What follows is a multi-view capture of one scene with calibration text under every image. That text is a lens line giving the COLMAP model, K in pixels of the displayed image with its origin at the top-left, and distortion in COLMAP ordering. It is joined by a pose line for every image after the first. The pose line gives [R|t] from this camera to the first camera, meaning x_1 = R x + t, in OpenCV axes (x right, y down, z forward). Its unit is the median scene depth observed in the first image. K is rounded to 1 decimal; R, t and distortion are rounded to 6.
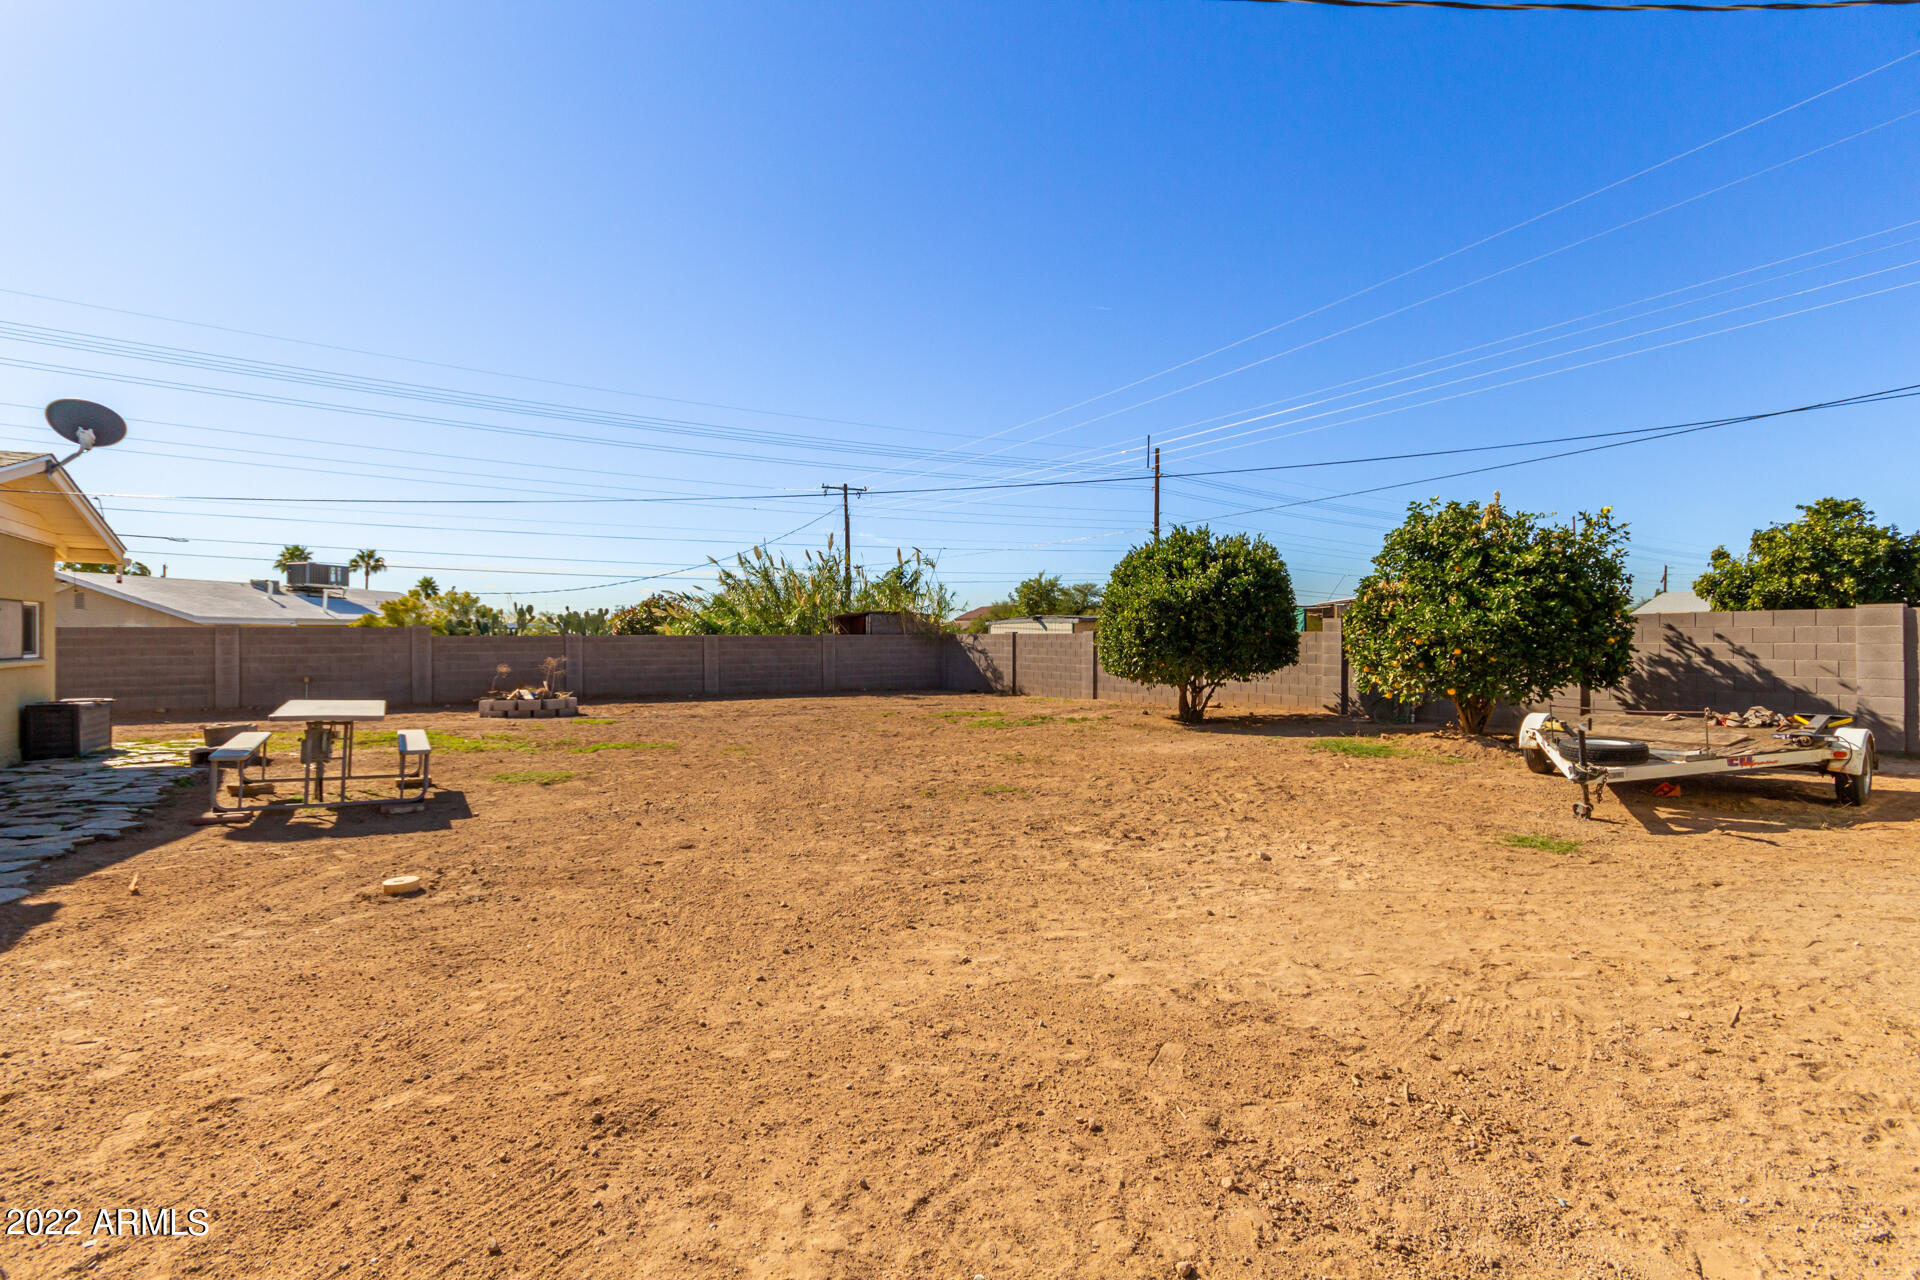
lens RADIAL K [[914.5, 0, 965.3], [0, 914.5, 630.7], [0, 0, 1]] dist [-0.004116, -0.000421]
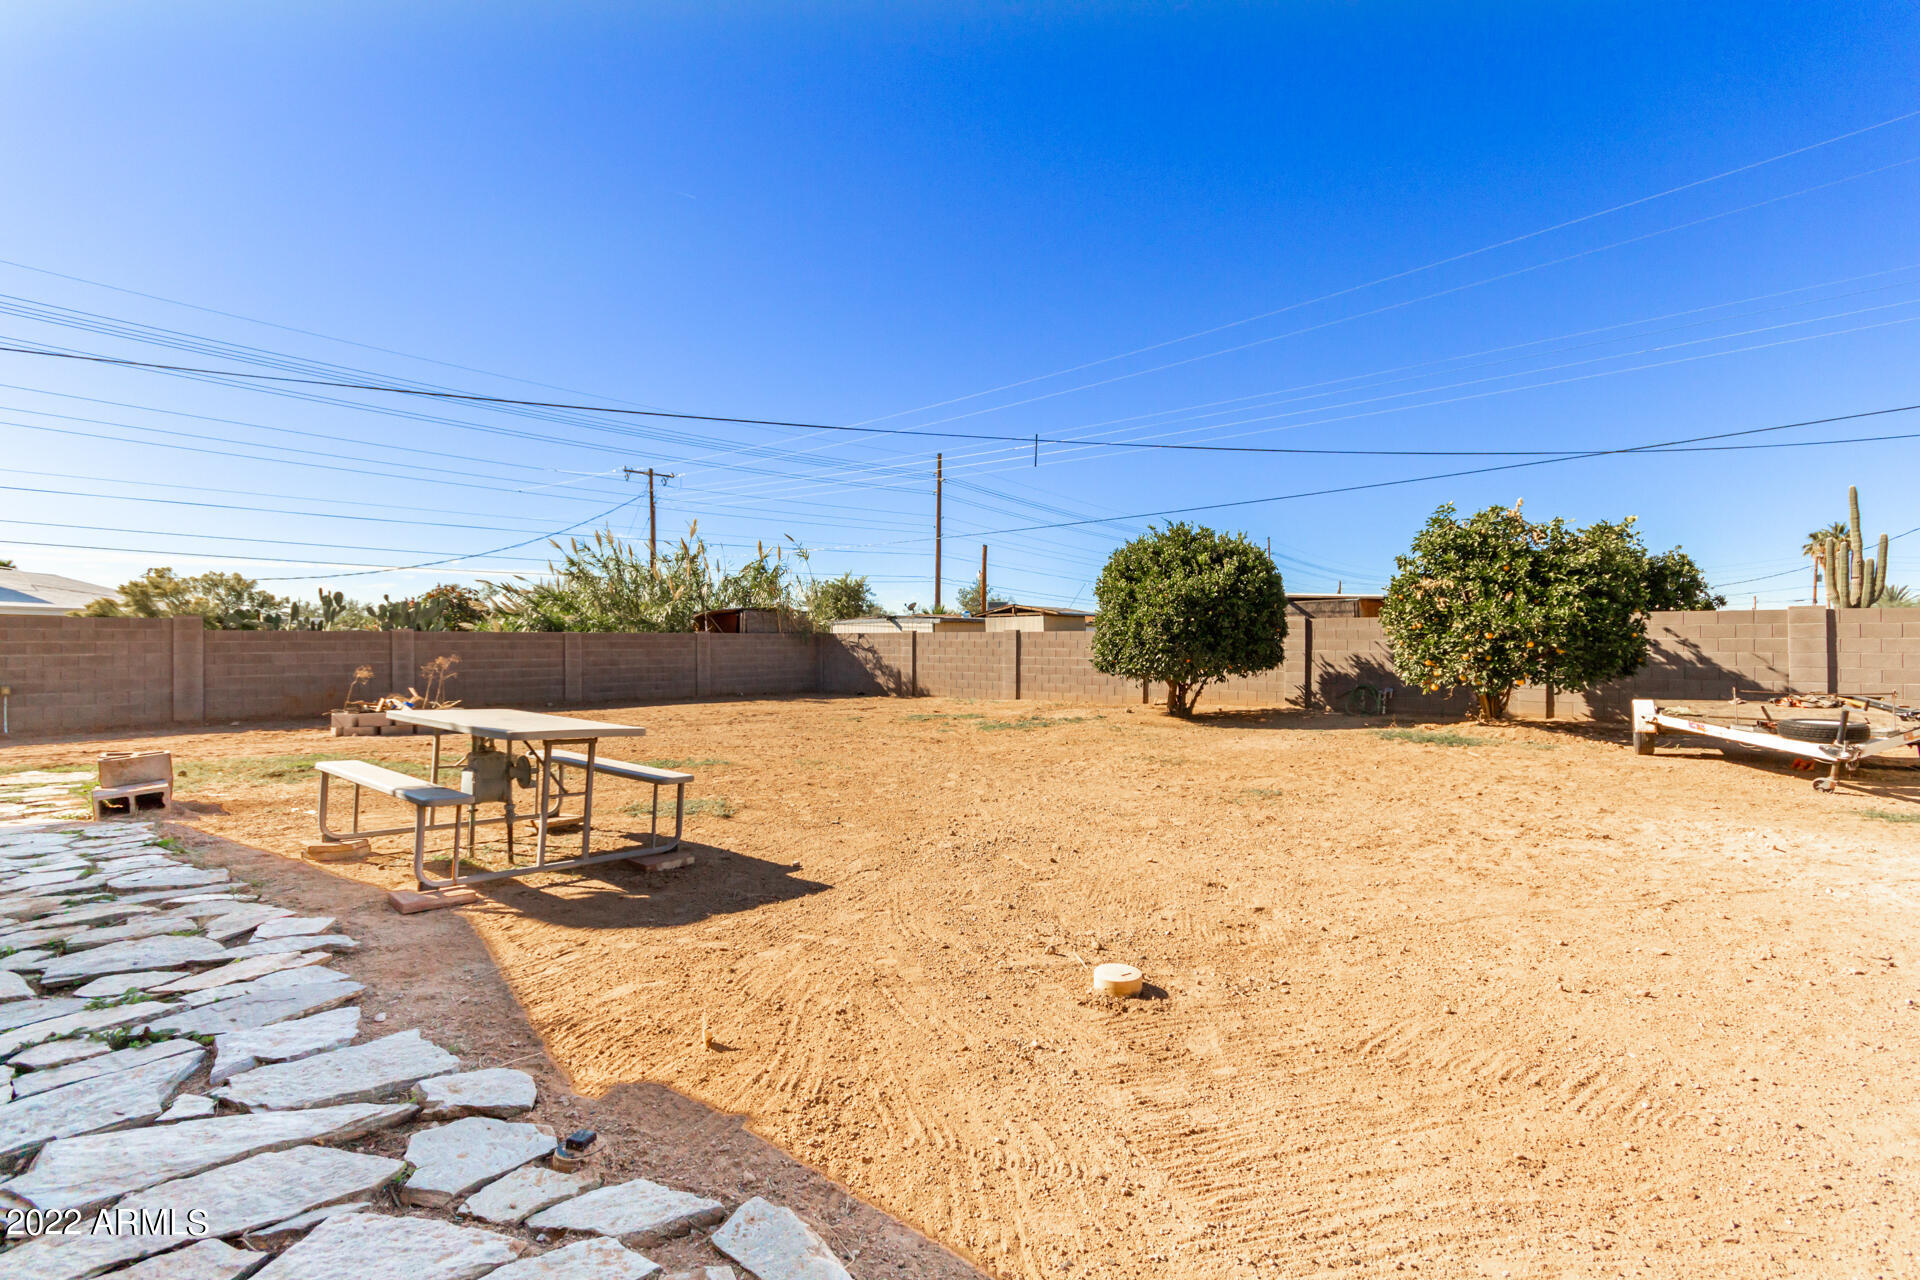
lens RADIAL K [[903.8, 0, 960.0], [0, 903.8, 640.0], [0, 0, 1]] dist [0.000316, 0.000105]
pose [[0.949810, 0.002930, 0.312814, -0.242493], [-0.004158, 0.999986, 0.003259, 0.009456], [-0.312800, -0.004396, 0.949809, 0.113509]]
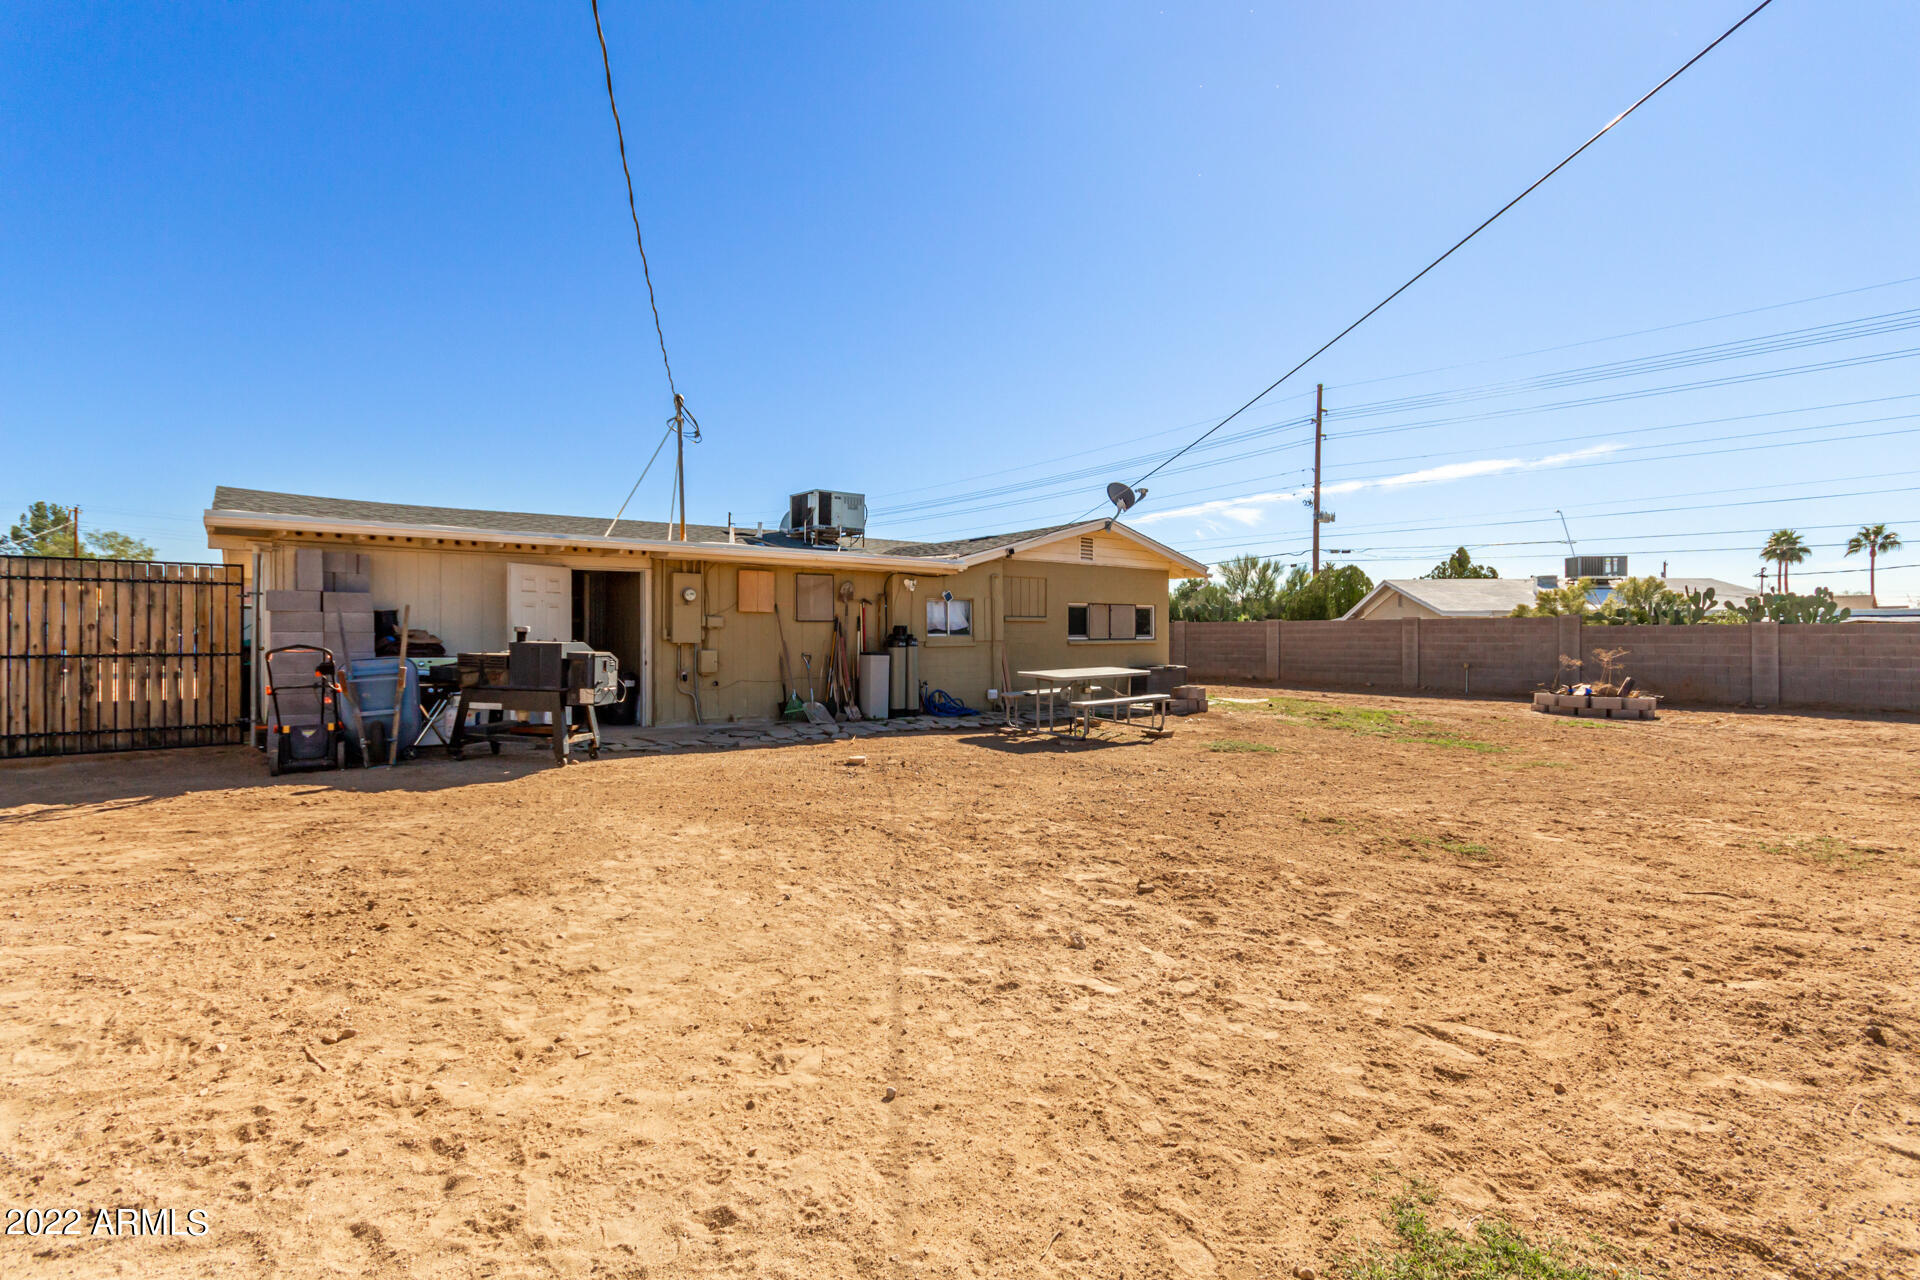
lens RADIAL K [[914.5, 0, 965.3], [0, 914.5, 630.7], [0, 0, 1]] dist [-0.004116, -0.000421]
pose [[0.090348, 0.000126, -0.995910, 0.328440], [0.006737, 0.999977, 0.000737, 0.006175], [0.995888, -0.006776, 0.090345, 0.287909]]
